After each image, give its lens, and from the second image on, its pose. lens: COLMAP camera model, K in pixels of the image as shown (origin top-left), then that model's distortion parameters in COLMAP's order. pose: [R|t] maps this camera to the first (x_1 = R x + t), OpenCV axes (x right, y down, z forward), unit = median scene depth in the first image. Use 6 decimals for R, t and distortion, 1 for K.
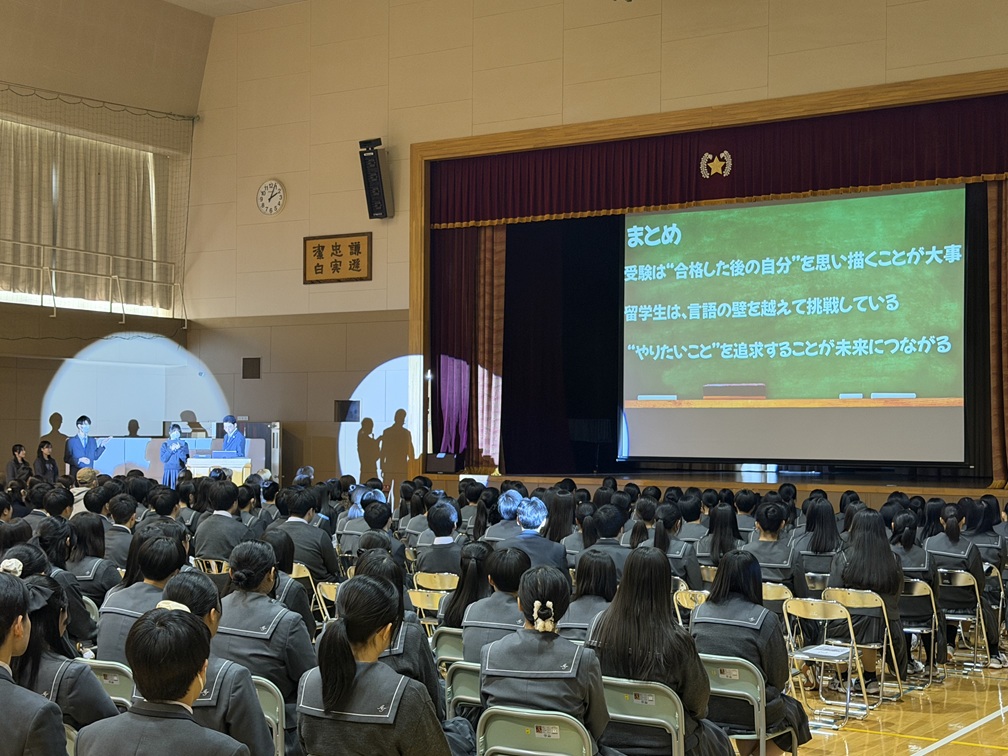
lens RADIAL K [[1505.1, 0, 504.0], [0, 1505.1, 378.0], [0, 0, 1]] dist [0.138118, -0.002581]
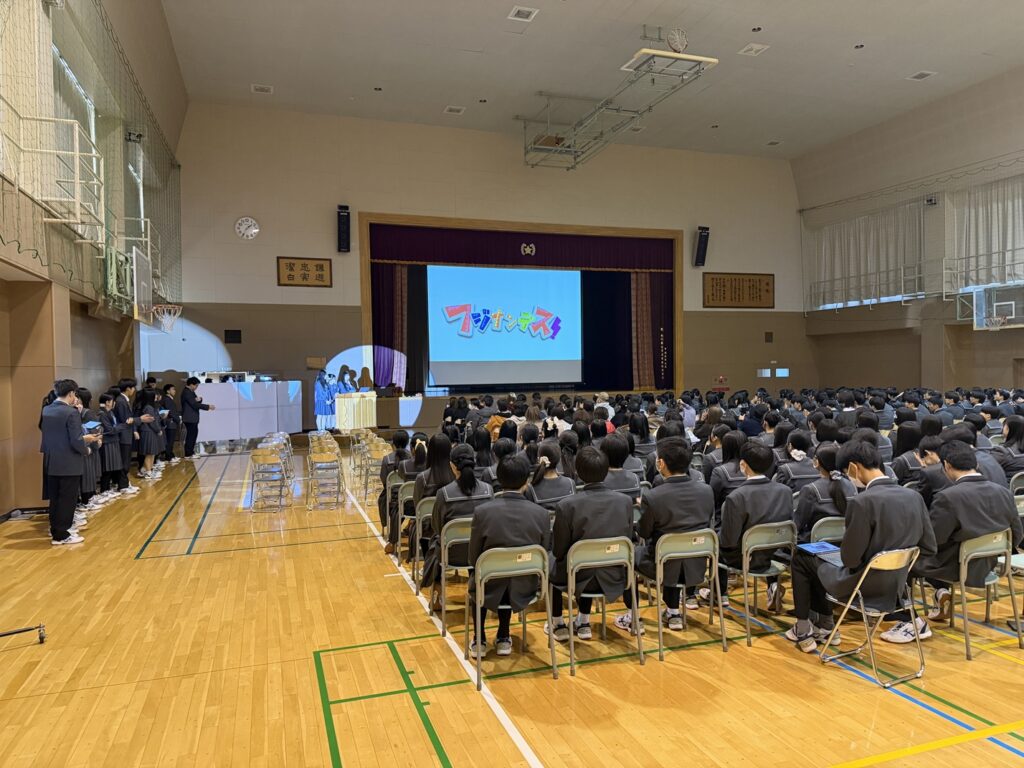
lens RADIAL K [[706.3, 0, 505.8], [0, 706.3, 383.6], [0, 0, 1]] dist [0.113533, -0.211801]
pose [[0.612892, -0.025881, 0.789743, -0.625042], [-0.007365, 0.999233, 0.038462, 0.012476], [-0.790133, -0.029389, 0.612231, 0.351190]]
